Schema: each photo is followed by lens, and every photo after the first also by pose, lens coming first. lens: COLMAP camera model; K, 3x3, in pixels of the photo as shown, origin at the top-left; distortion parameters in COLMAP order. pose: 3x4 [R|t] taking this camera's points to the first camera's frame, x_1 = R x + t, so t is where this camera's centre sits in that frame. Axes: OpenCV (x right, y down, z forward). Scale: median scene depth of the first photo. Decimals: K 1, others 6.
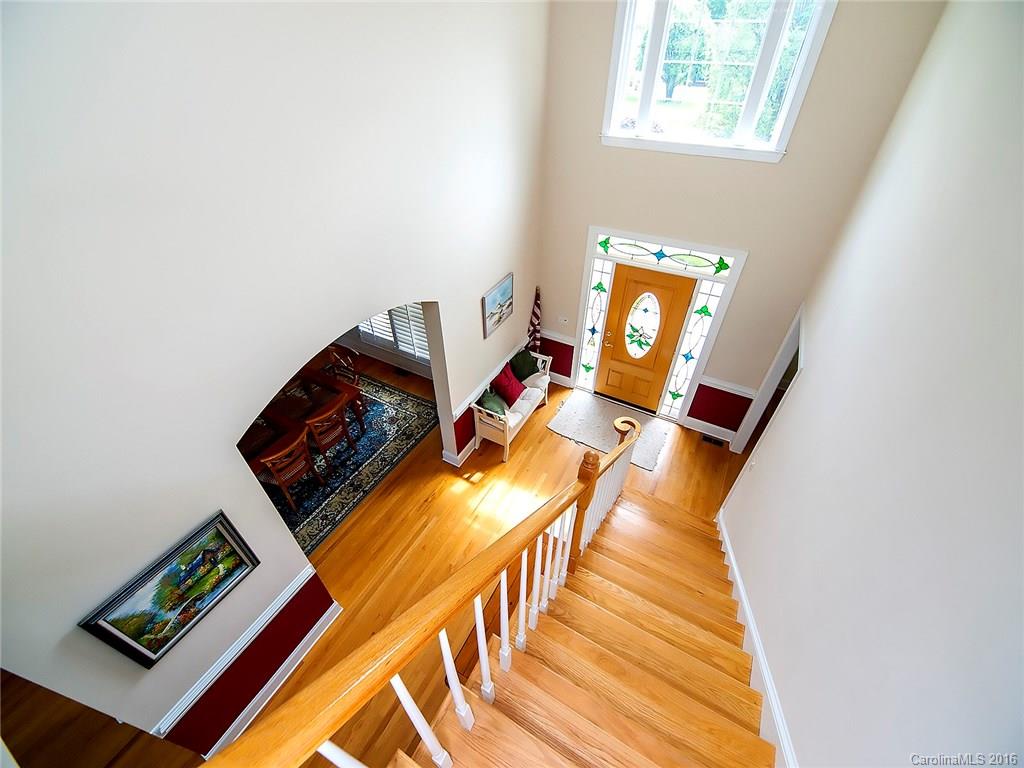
lens RADIAL K [[419.8, 0, 505.5], [0, 419.8, 378.7], [0, 0, 1]] dist [0.018062, -0.004218]
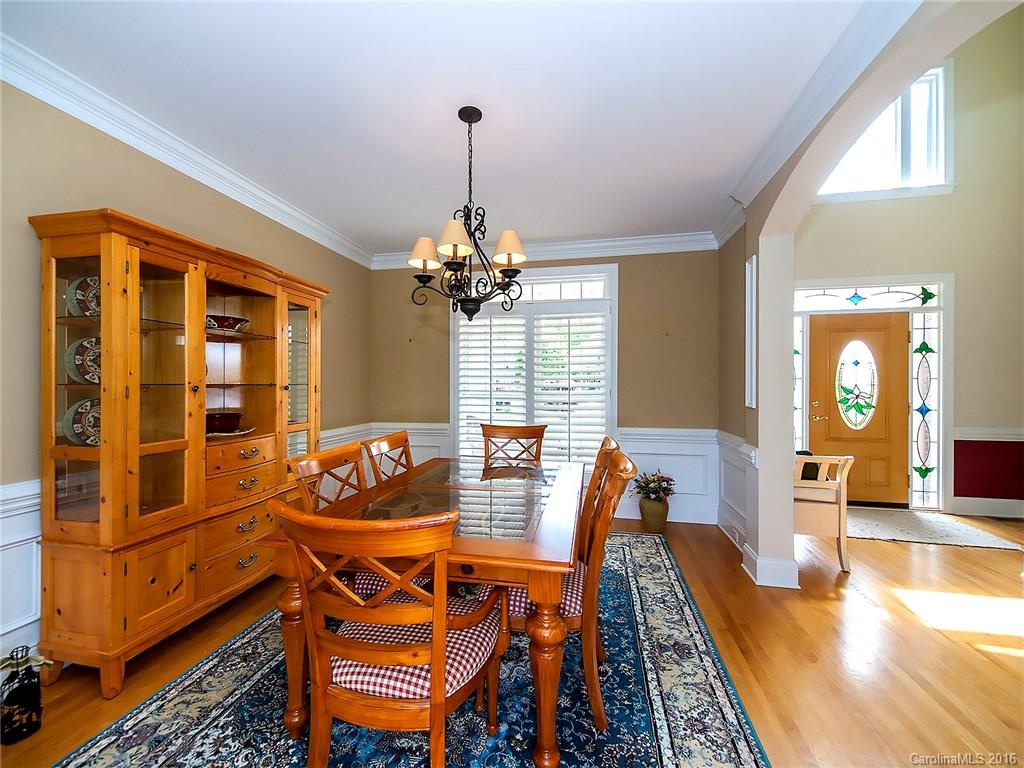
lens RADIAL K [[419.8, 0, 511.5], [0, 419.8, 389.2], [0, 0, 1]] dist [0.018062, -0.004218]
pose [[0.949990, 0.004249, 0.312252, -0.633535], [0.192616, 0.779071, -0.596613, 0.272371], [-0.245801, 0.626921, 0.739292, 0.571059]]
